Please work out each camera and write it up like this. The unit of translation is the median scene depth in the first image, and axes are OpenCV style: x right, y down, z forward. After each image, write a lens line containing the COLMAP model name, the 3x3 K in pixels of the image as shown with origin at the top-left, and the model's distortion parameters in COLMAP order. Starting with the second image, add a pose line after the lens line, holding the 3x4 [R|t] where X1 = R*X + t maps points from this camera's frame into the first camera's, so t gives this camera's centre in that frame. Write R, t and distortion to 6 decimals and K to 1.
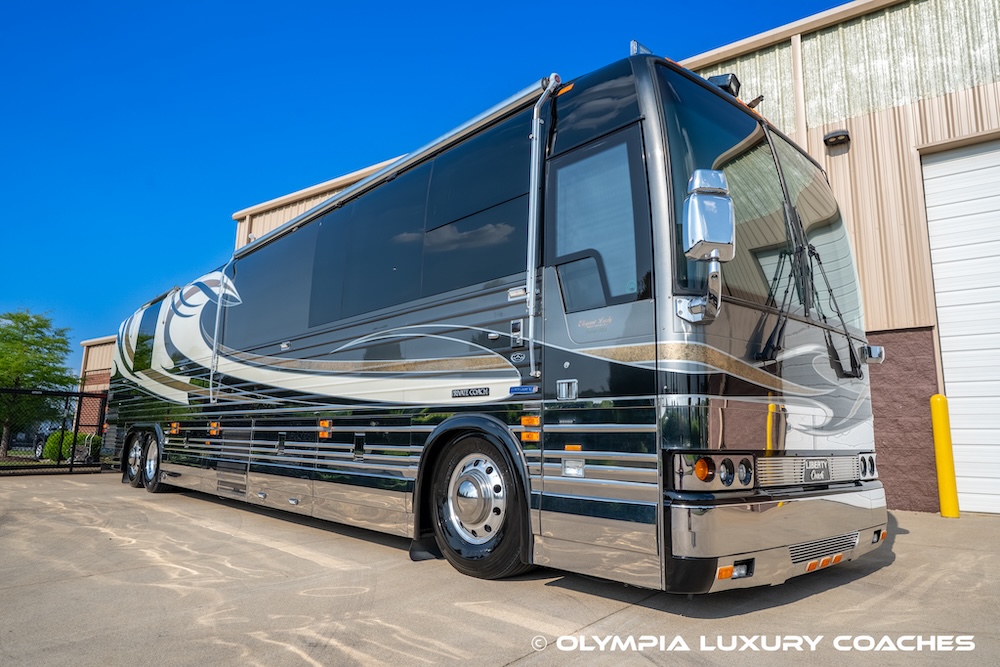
lens RADIAL K [[649.1, 0, 500.0], [0, 649.1, 333.5], [0, 0, 1]] dist [0.002906, 0.003130]
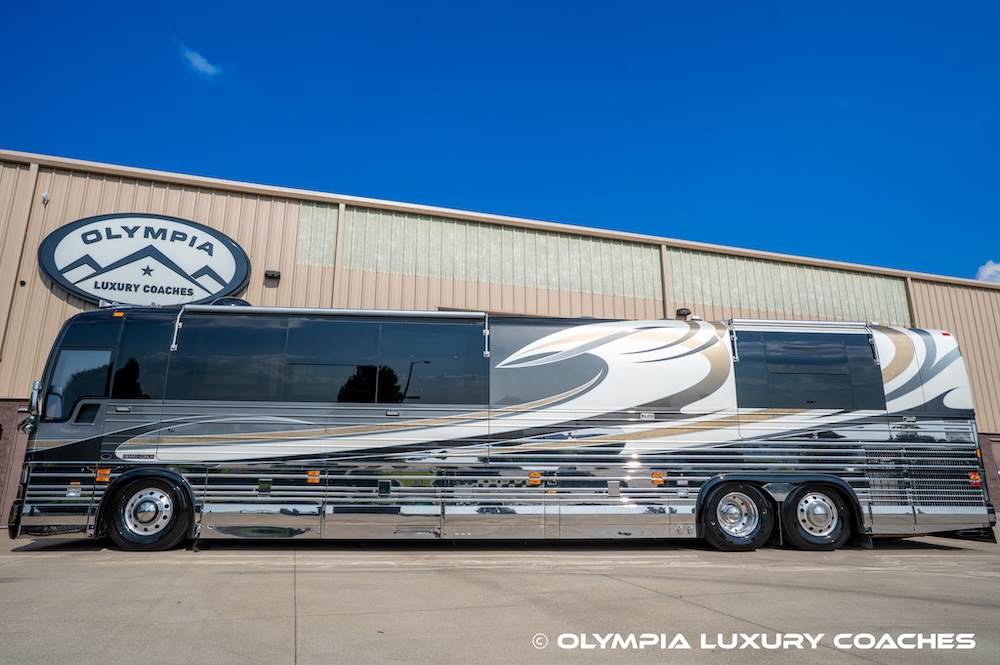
lens RADIAL K [[639.6, 0, 497.3], [0, 639.6, 331.3], [0, 0, 1]] dist [-0.018852, 0.019389]
pose [[0.591960, 0.174590, 0.786831, -1.289991], [-0.129803, 0.984163, -0.120721, 0.035964], [-0.795446, -0.030671, 0.605247, 0.362857]]
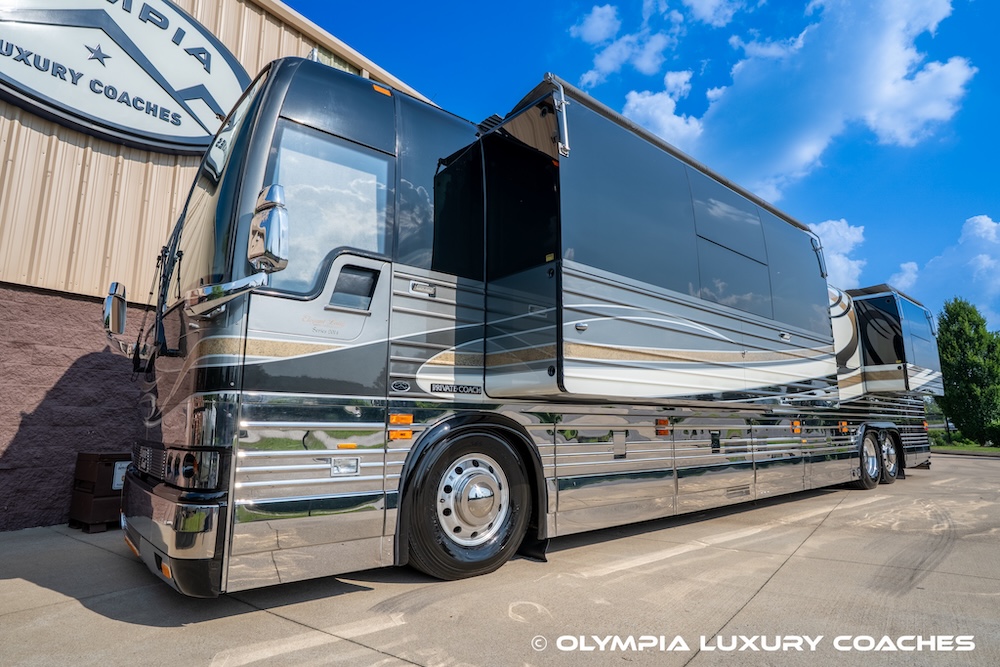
lens RADIAL K [[546.1, 0, 500.0], [0, 546.1, 333.5], [0, 0, 1]] dist [-0.050934, 0.031797]
pose [[0.013452, 0.170030, 0.985347, -1.226878], [-0.155609, 0.973786, -0.165911, 0.200044], [-0.987727, -0.151097, 0.039558, 1.337346]]
